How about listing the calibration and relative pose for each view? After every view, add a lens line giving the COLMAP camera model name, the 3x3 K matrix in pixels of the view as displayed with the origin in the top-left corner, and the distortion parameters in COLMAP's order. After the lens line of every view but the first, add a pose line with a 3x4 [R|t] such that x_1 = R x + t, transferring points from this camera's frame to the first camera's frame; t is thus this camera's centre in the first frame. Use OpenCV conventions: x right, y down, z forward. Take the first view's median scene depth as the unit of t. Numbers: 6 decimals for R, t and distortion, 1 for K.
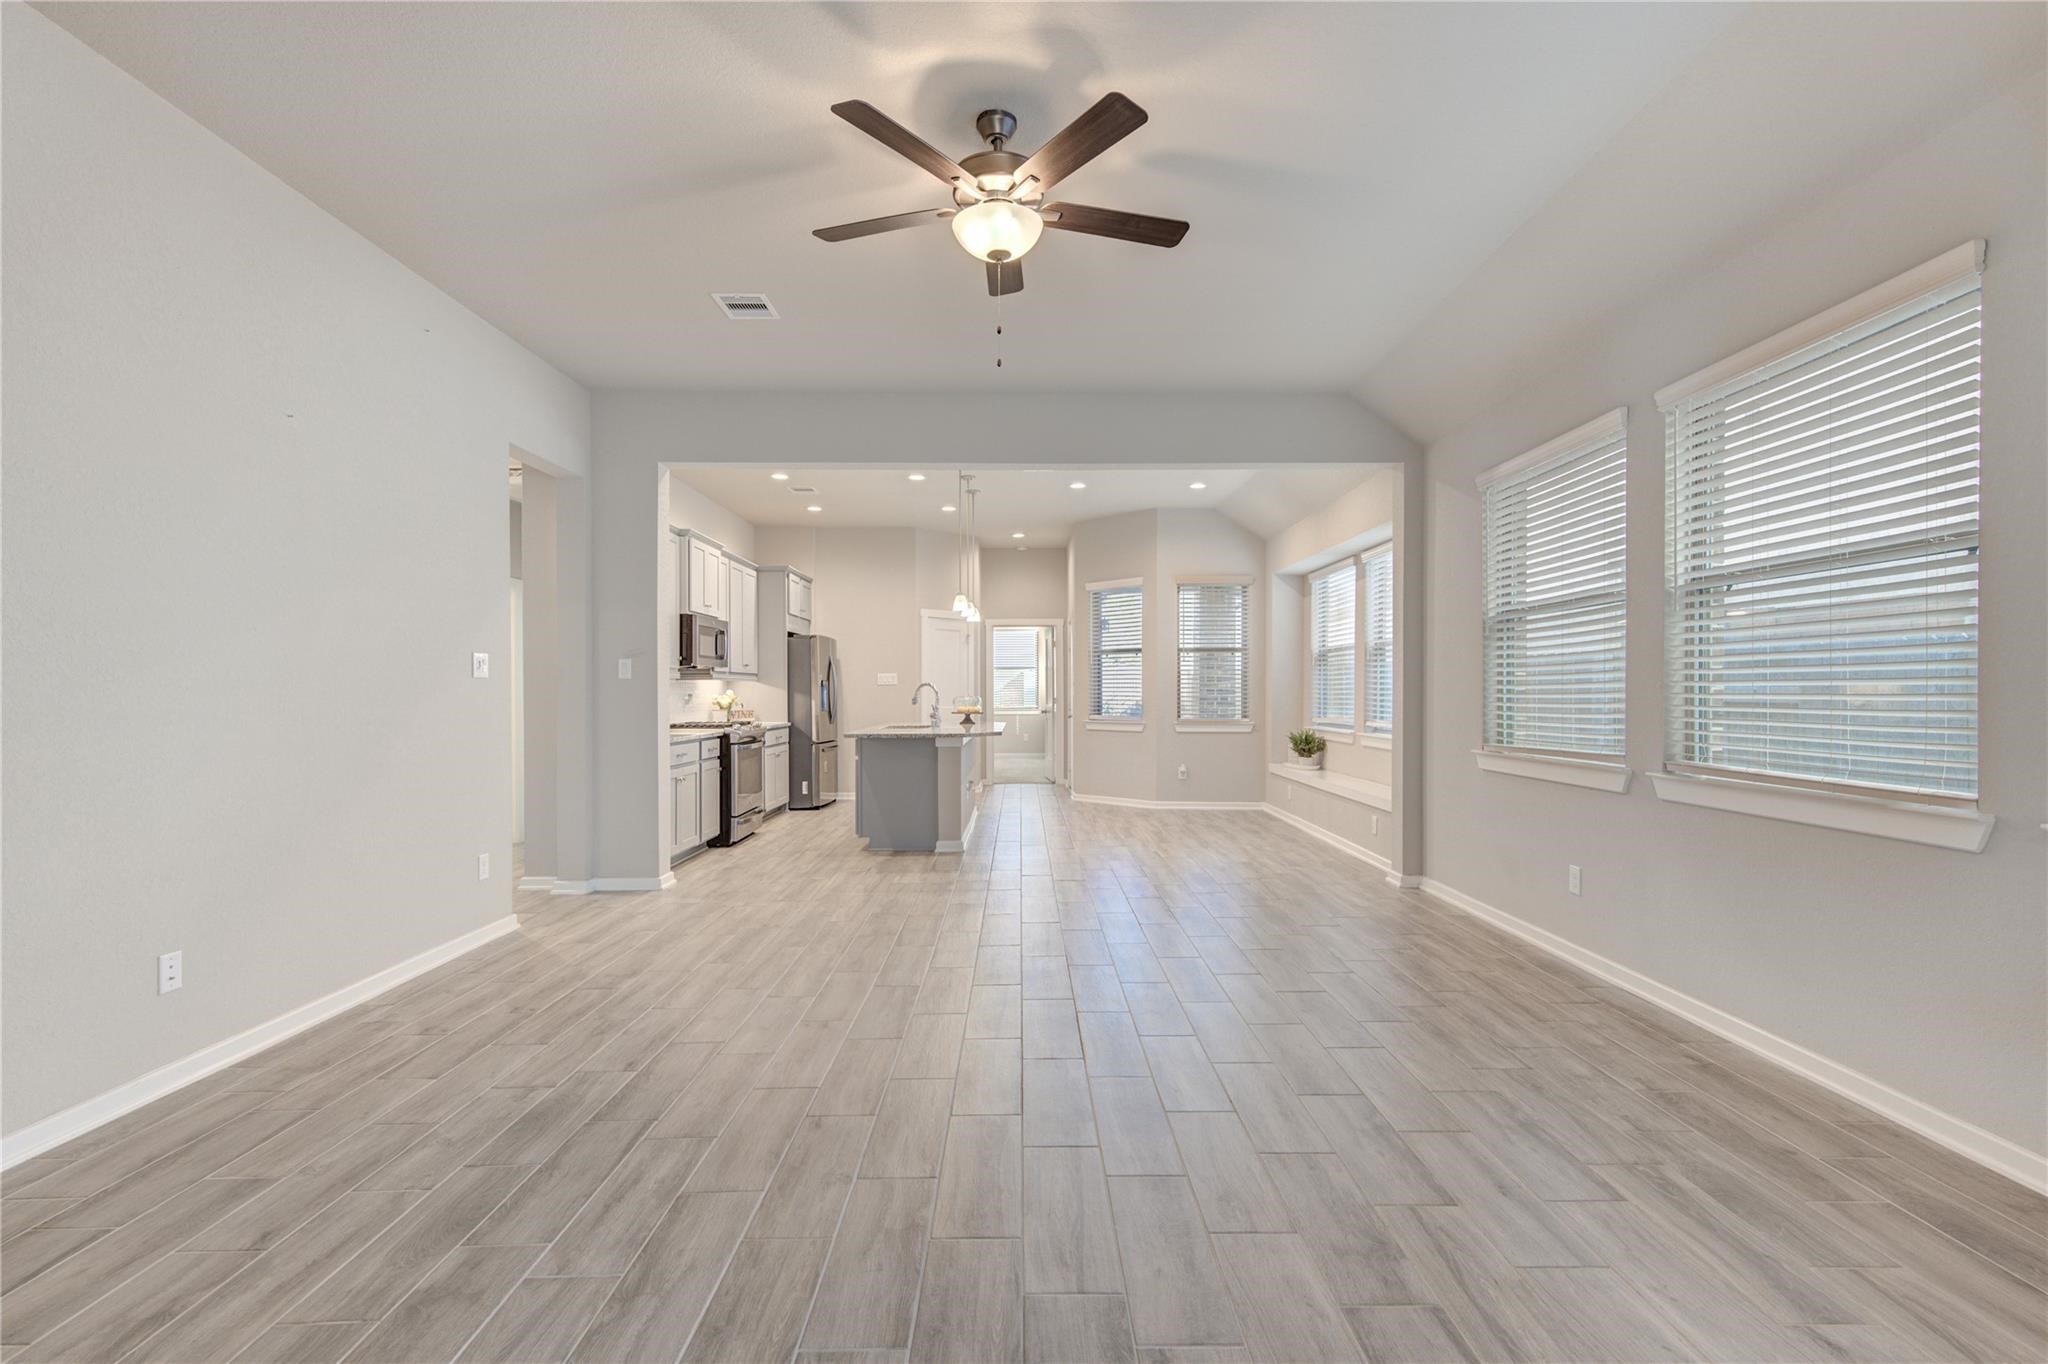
lens RADIAL K [[938.3, 0, 1024.0], [0, 938.3, 682.0], [0, 0, 1]] dist [0.007064, -0.000088]
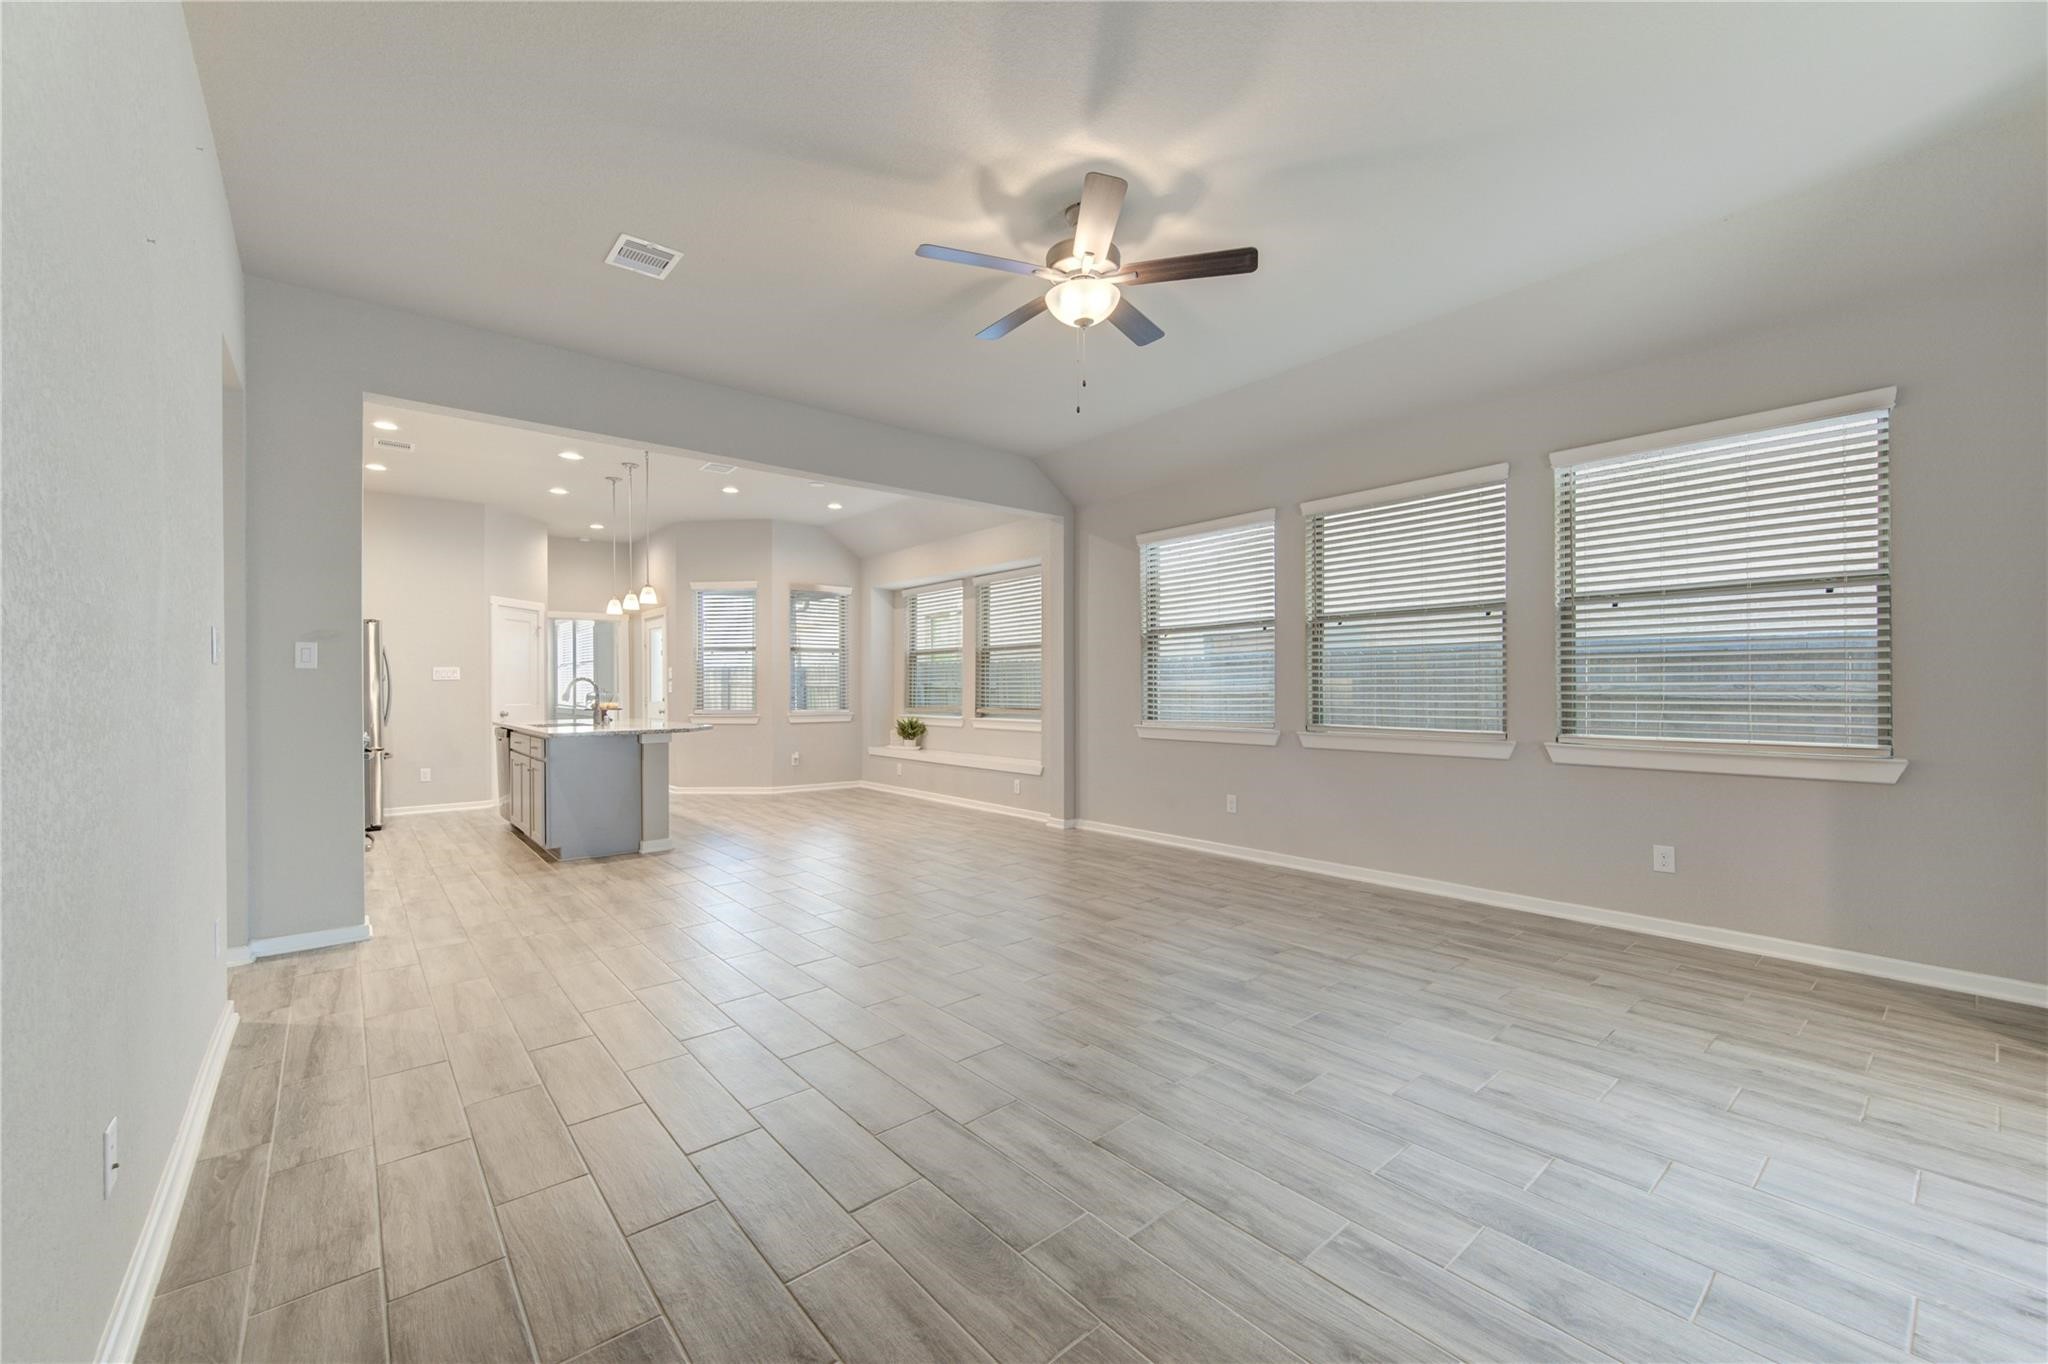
lens RADIAL K [[819.2, 0, 1024.0], [0, 819.2, 682.0], [0, 0, 1]] dist [0.000430, 0.000186]
pose [[0.771918, 0.000830, 0.635721, -0.317371], [-0.002309, 0.999996, 0.001498, 0.003554], [-0.635717, -0.002624, 0.771917, 0.098676]]
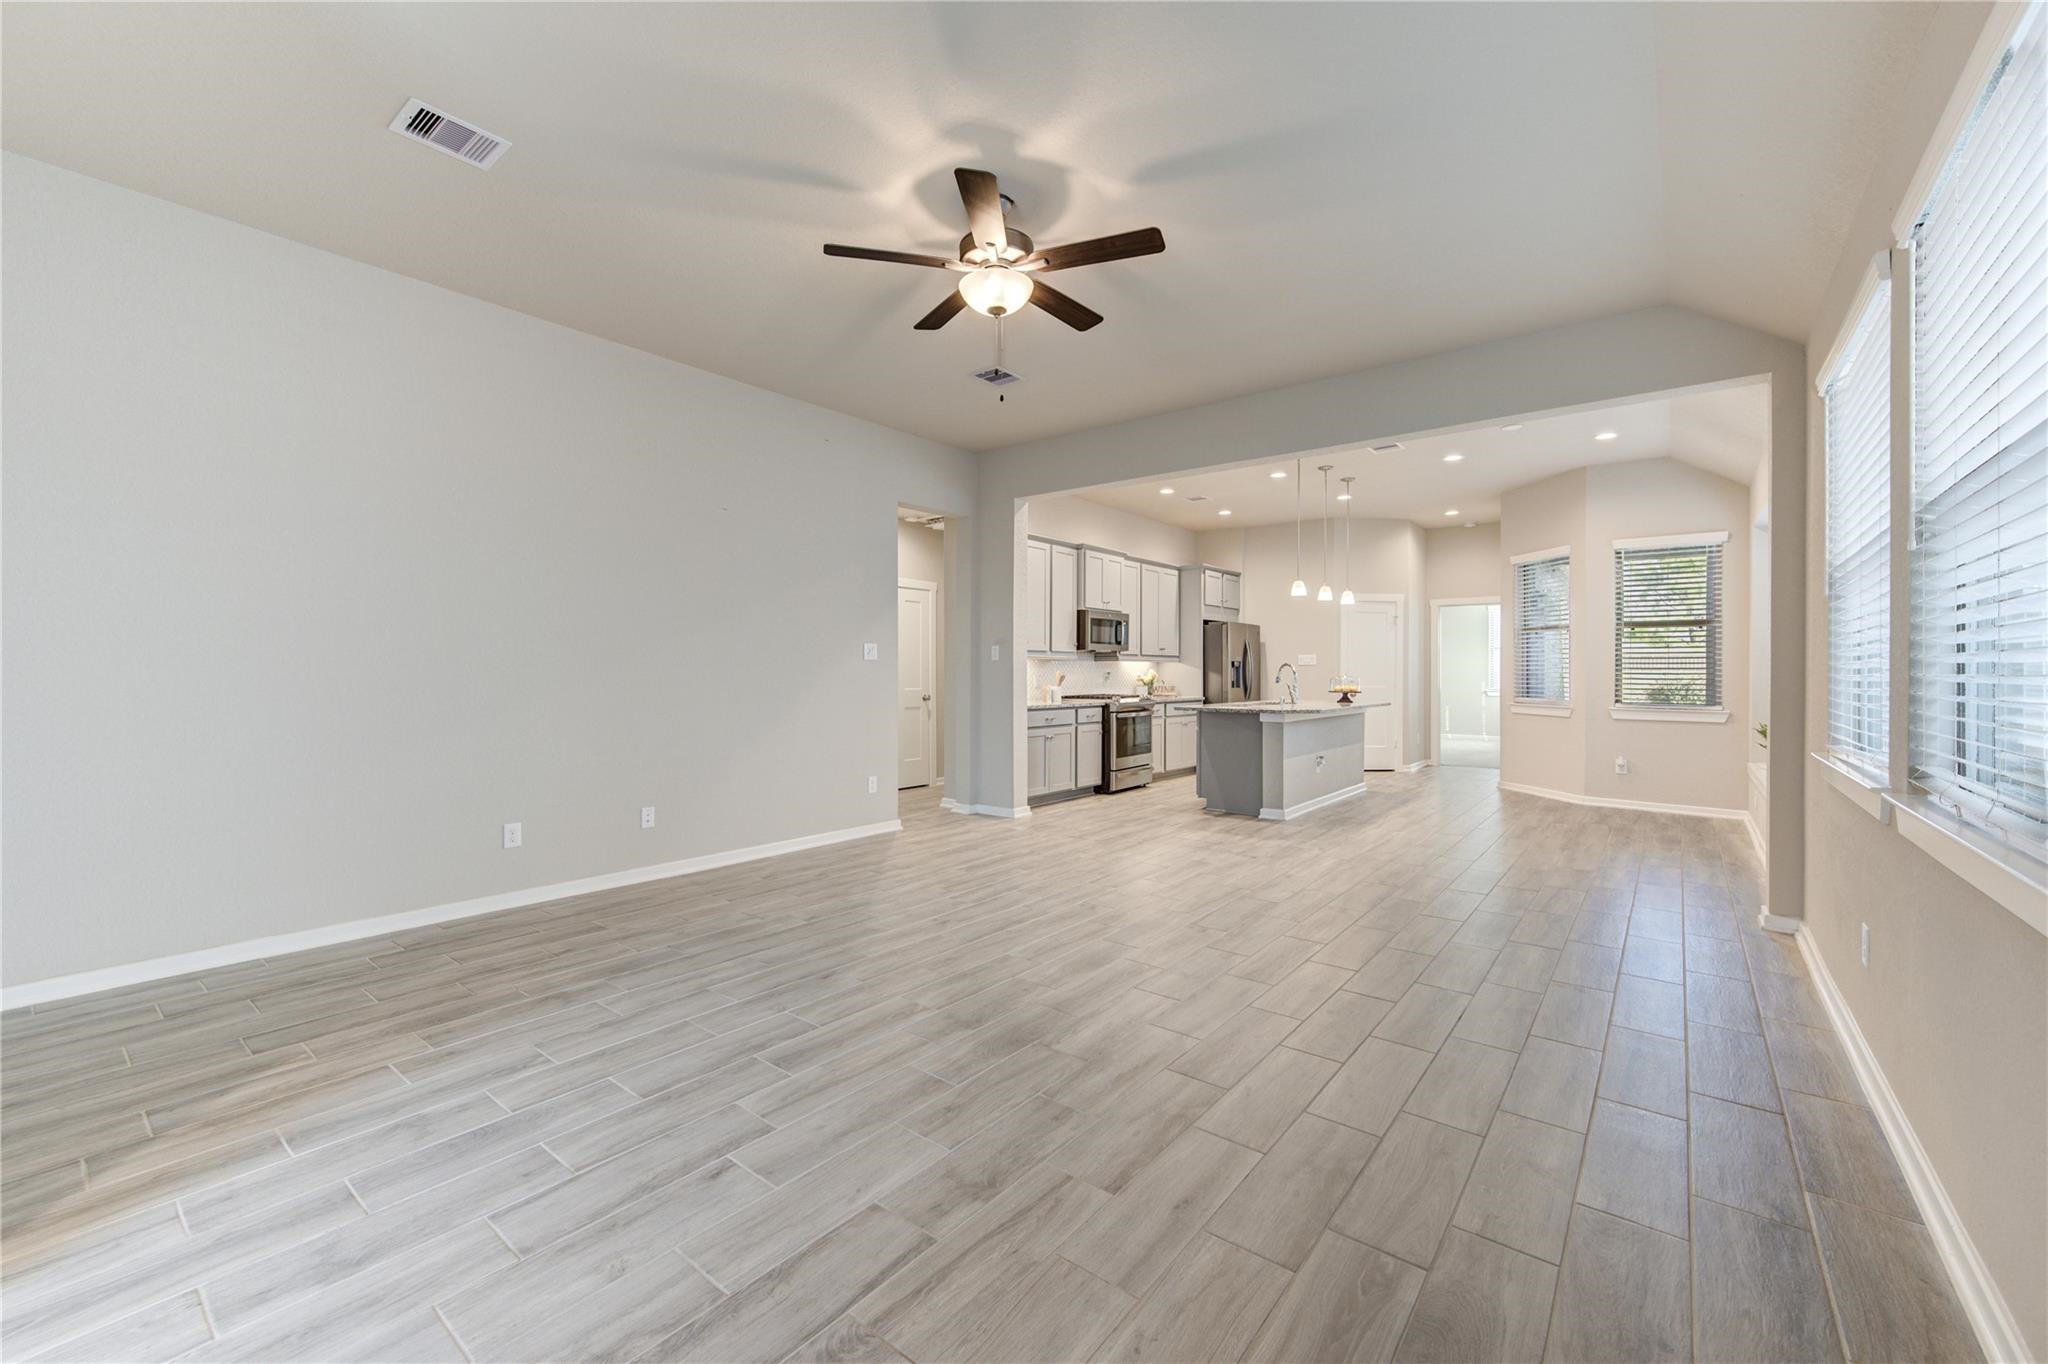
lens RADIAL K [[812.0, 0, 1021.5], [0, 812.0, 664.6], [0, 0, 1]] dist [0.000276, -0.000270]
pose [[0.778436, -0.000750, -0.627724, 0.275788], [0.001908, 0.999997, 0.001171, 0.001165], [0.627722, -0.002110, 0.778435, 0.085426]]
